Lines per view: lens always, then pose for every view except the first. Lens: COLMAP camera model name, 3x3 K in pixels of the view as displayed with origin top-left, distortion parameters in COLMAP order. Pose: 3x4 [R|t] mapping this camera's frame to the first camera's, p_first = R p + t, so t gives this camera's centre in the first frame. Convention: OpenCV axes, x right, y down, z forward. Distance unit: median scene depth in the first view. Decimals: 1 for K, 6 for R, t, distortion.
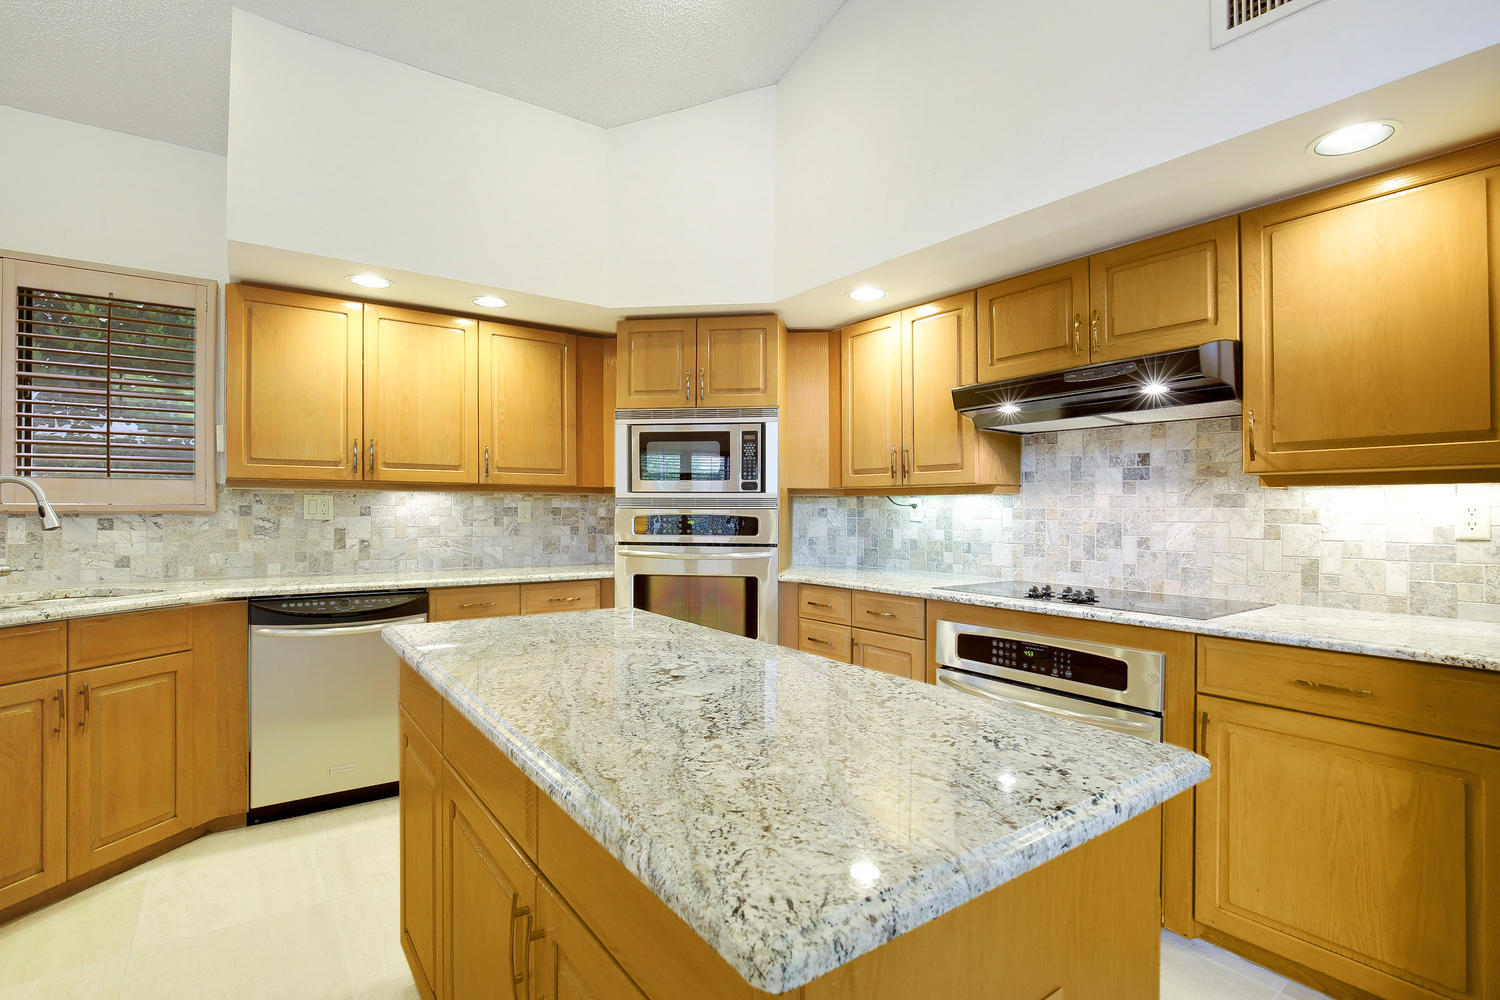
lens RADIAL K [[720.7, 0, 796.9], [0, 720.7, 502.8], [0, 0, 1]] dist [-0.021018, 0.001264]
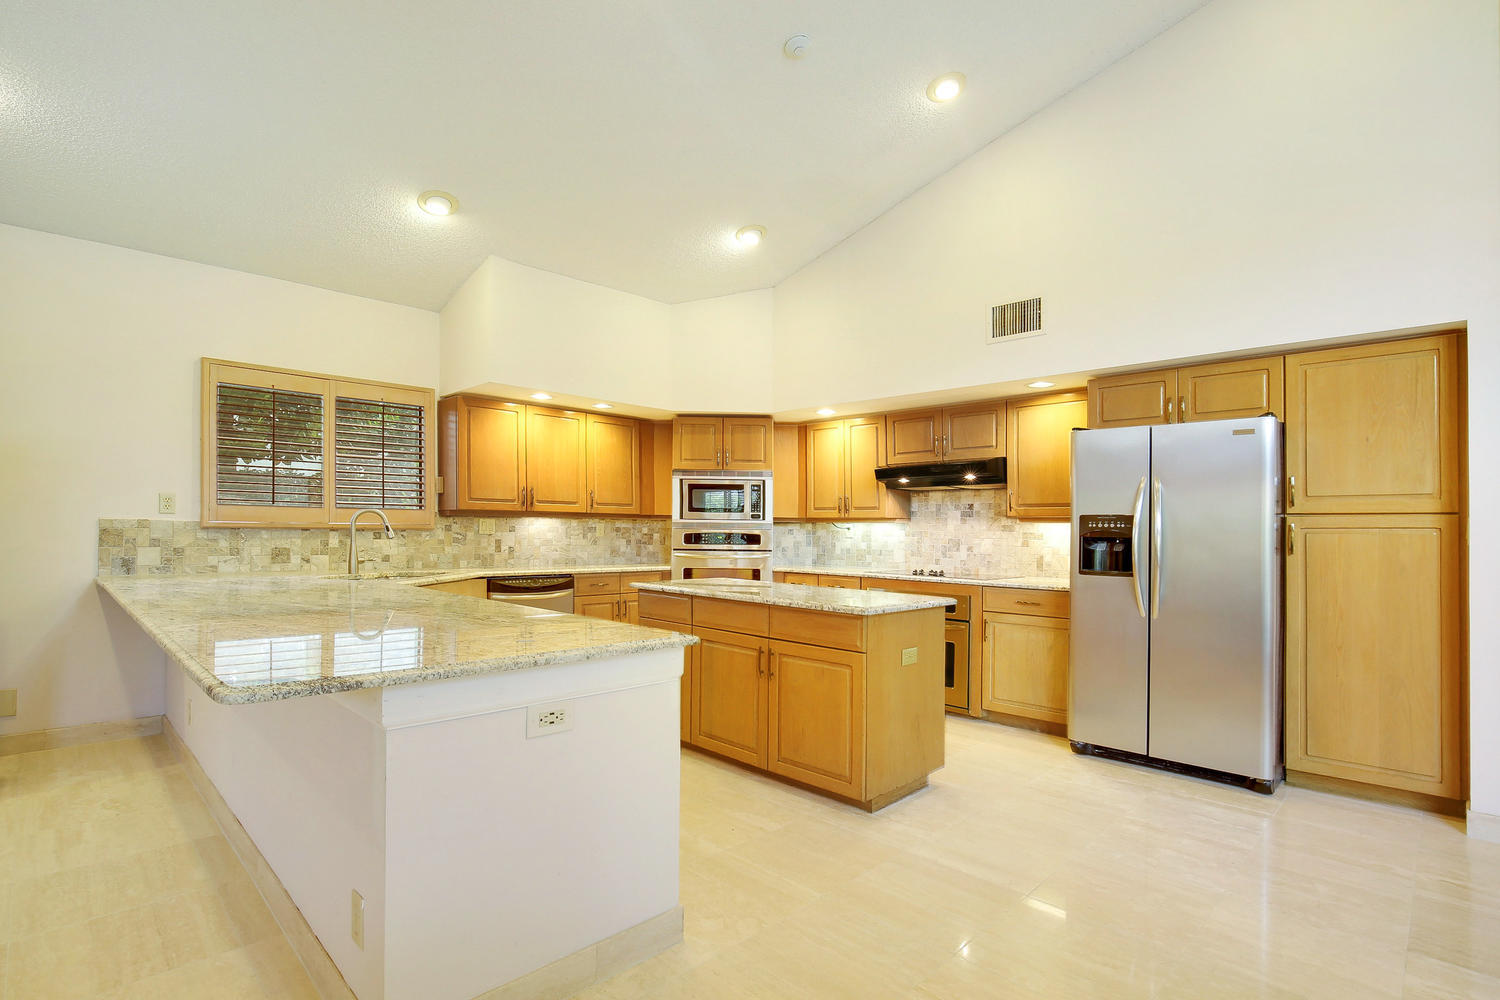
lens RADIAL K [[671.0, 0, 754.9], [0, 671.0, 506.6], [0, 0, 1]] dist [-0.030153, 0.000097]
pose [[0.997070, 0.010814, 0.075723, -0.188540], [-0.009129, 0.999704, -0.022566, -0.010607], [-0.075944, 0.021809, 0.996874, -0.602304]]
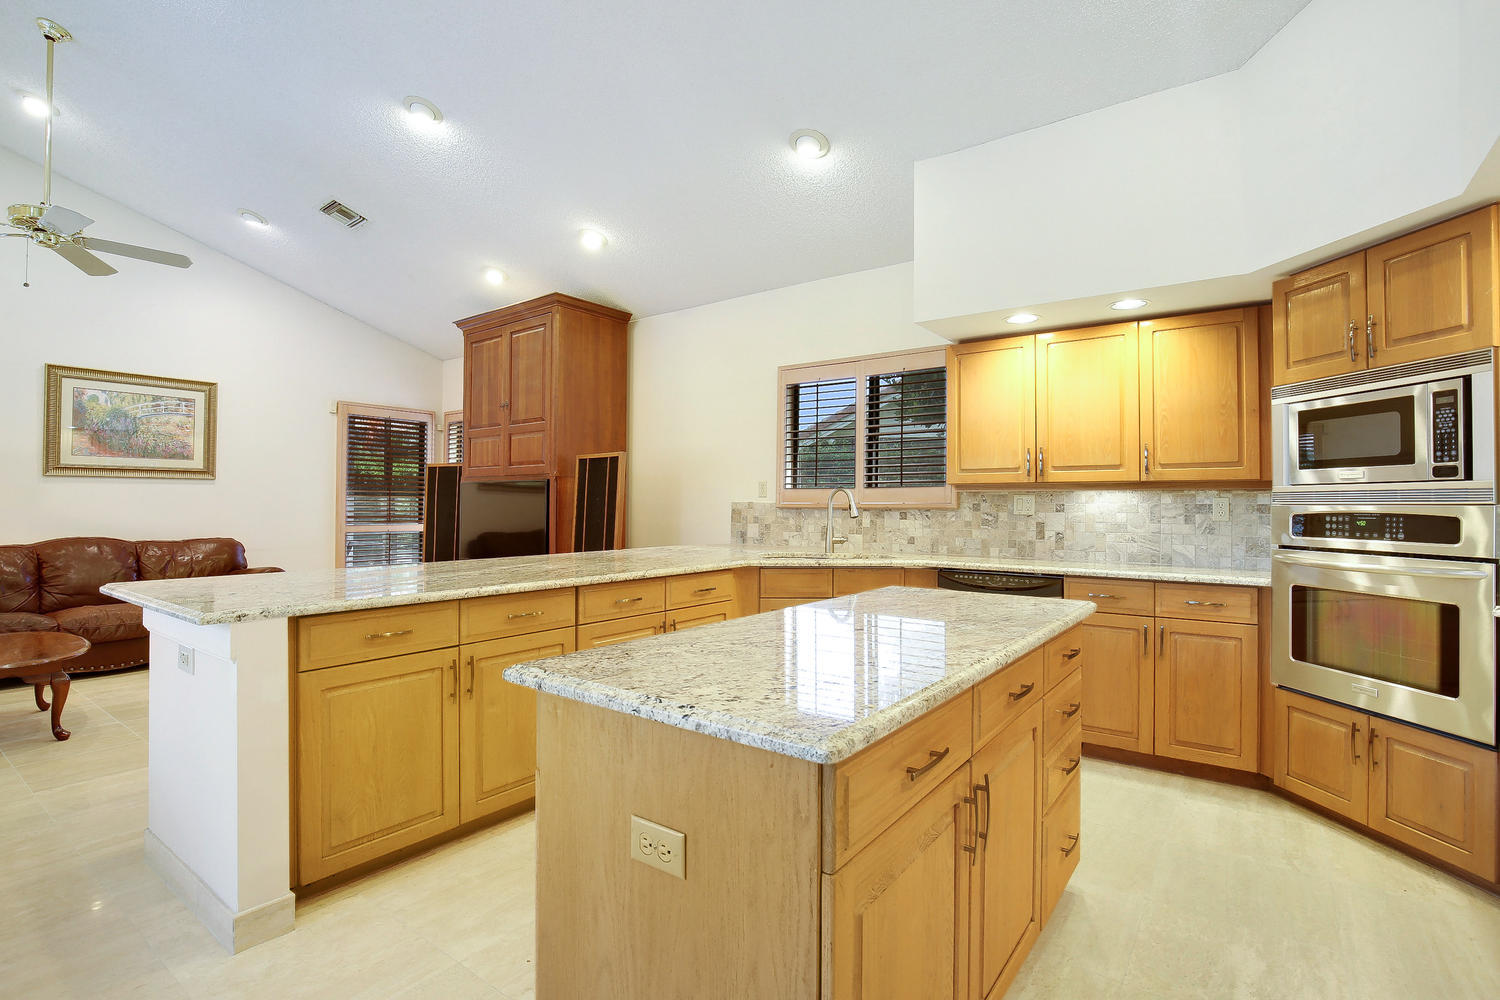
lens RADIAL K [[699.4, 0, 684.2], [0, 699.4, 498.4], [0, 0, 1]] dist [-0.040432, 0.010376]
pose [[0.234784, -0.011640, -0.971978, 0.388299], [0.006319, 0.999925, -0.010448, 0.004489], [0.972027, -0.003689, 0.234840, 0.150172]]
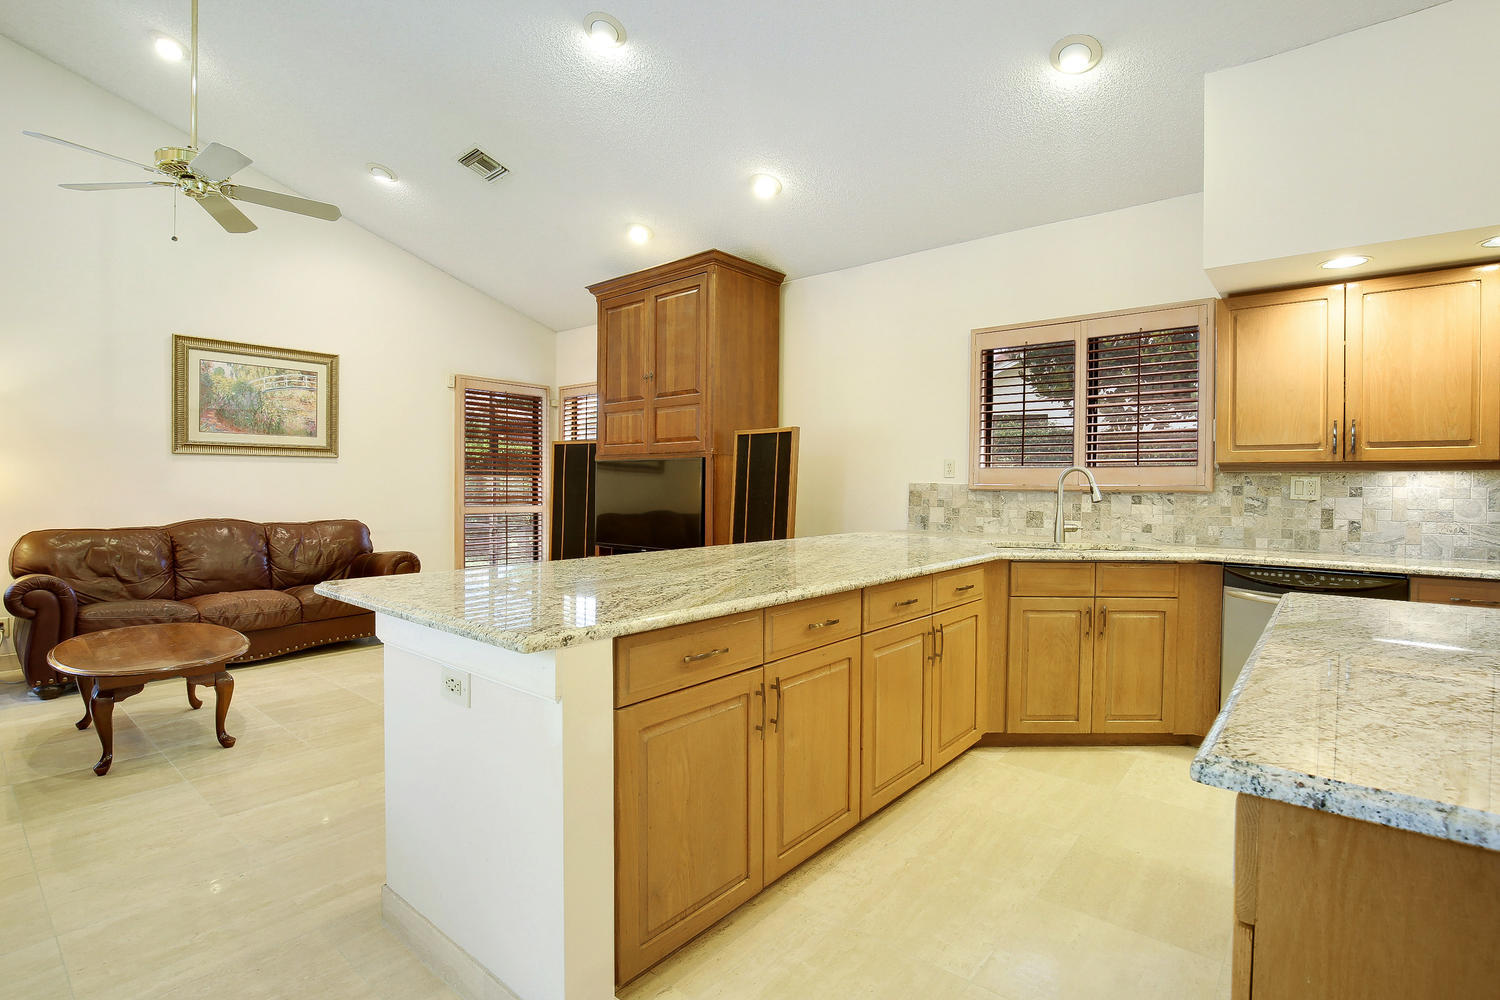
lens RADIAL K [[707.3, 0, 700.2], [0, 707.3, 499.2], [0, 0, 1]] dist [-0.039780, 0.006848]
pose [[0.170451, 0.017159, -0.985217, 0.189628], [0.002928, 0.999835, 0.017920, 0.002164], [0.985362, -0.005940, 0.170372, -0.054689]]
